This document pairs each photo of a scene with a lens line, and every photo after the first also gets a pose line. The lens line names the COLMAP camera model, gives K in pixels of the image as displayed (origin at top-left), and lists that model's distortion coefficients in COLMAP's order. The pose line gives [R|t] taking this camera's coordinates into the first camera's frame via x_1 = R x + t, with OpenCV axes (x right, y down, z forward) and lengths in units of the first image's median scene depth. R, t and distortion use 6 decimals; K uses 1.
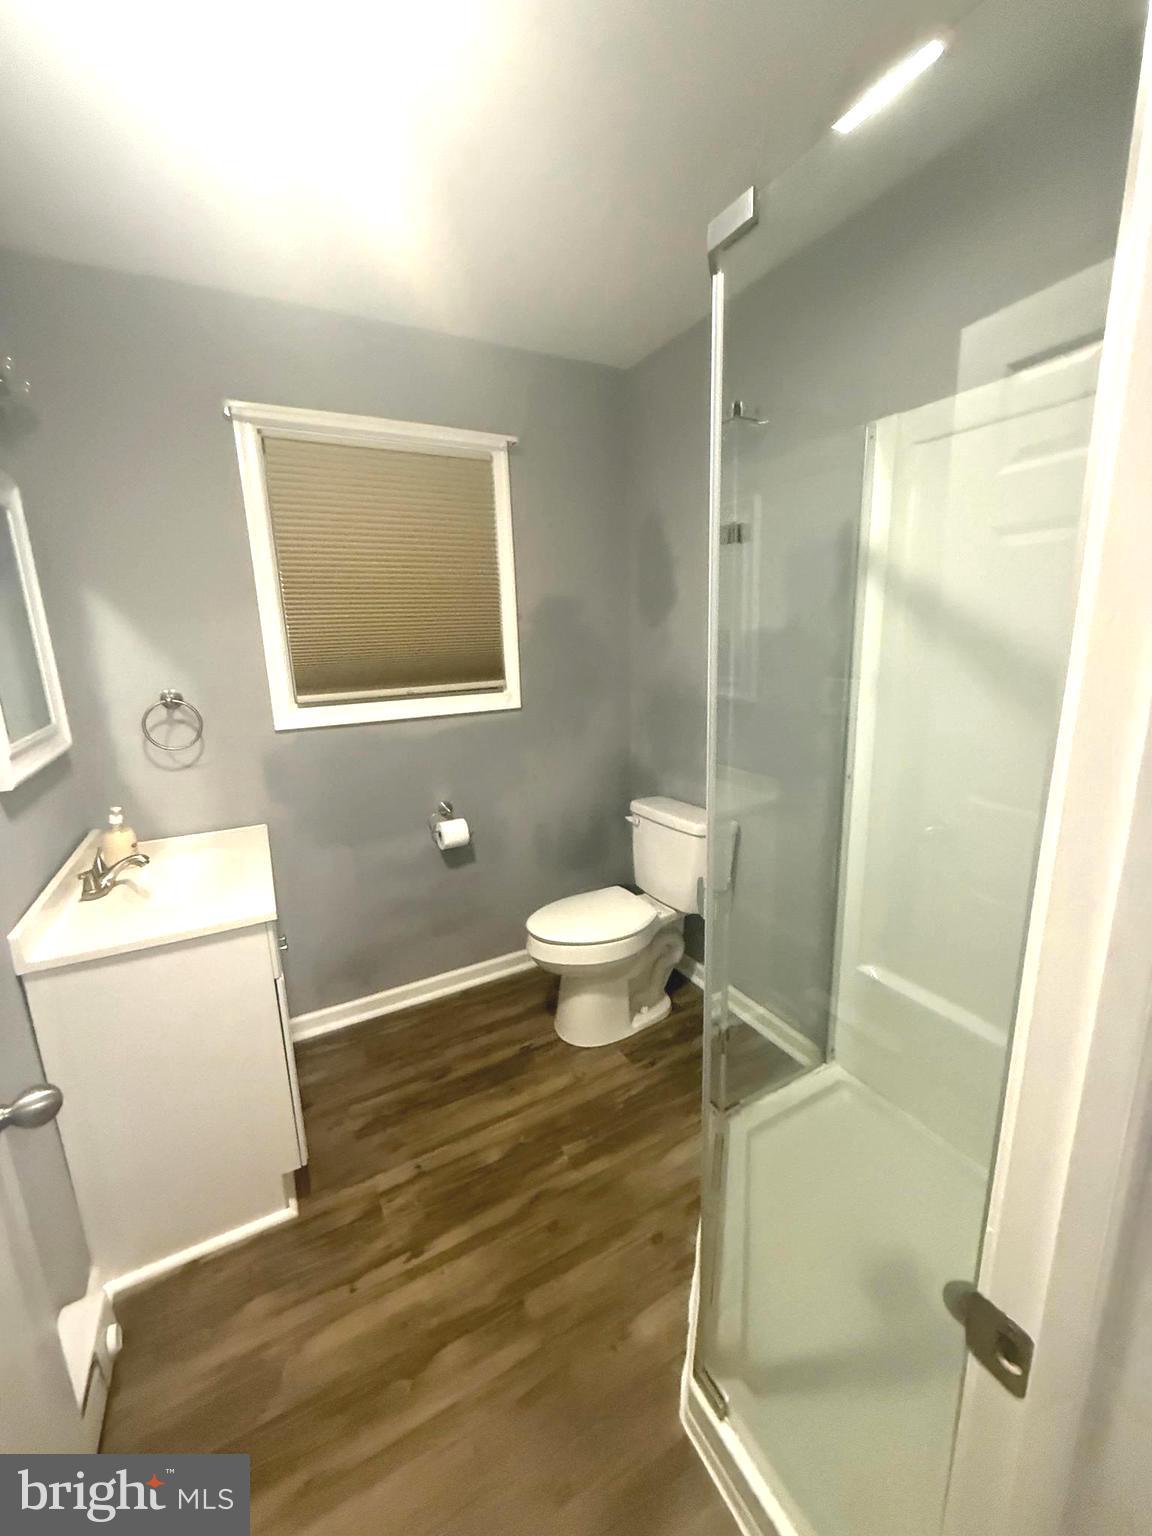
lens RADIAL K [[614.1, 0, 576.4], [0, 614.1, 764.1], [0, 0, 1]] dist [-0.000007, -0.000098]
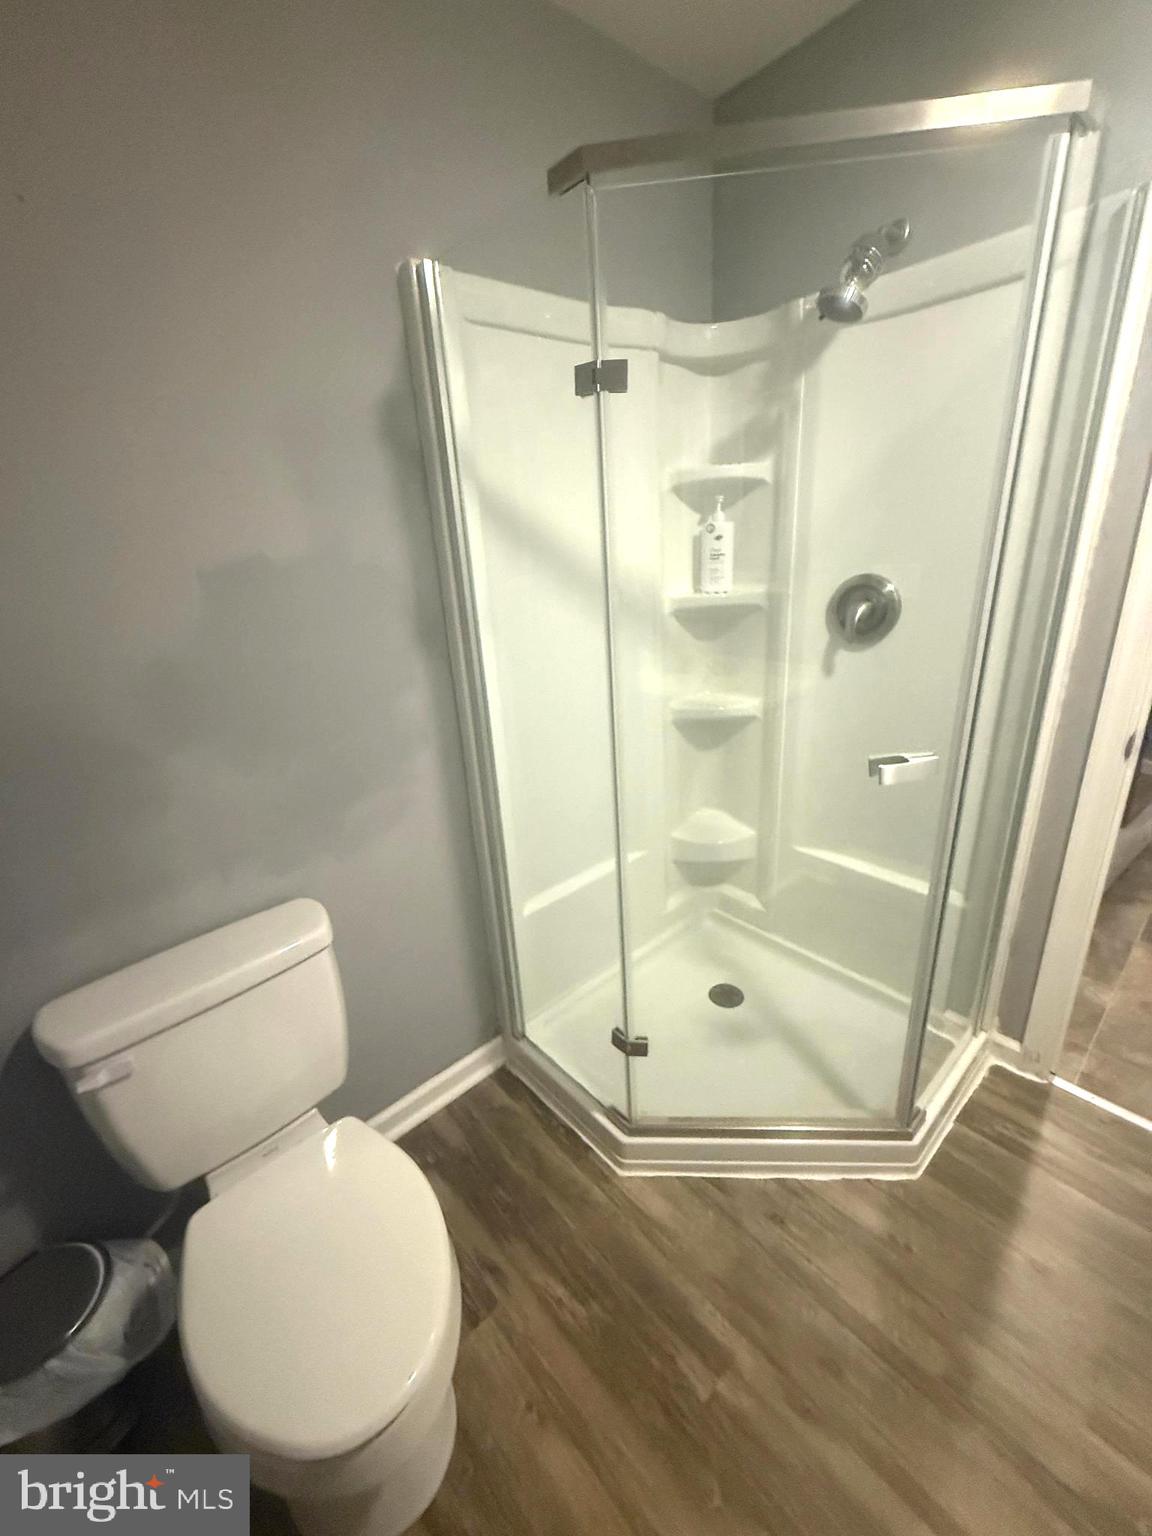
lens RADIAL K [[614.1, 0, 576.4], [0, 614.1, 764.1], [0, 0, 1]] dist [-0.000007, -0.000098]
pose [[-0.215636, -0.296795, 0.930276, -0.389415], [0.271798, 0.896797, 0.349115, -0.199083], [-0.937884, 0.328129, -0.112713, 1.006826]]
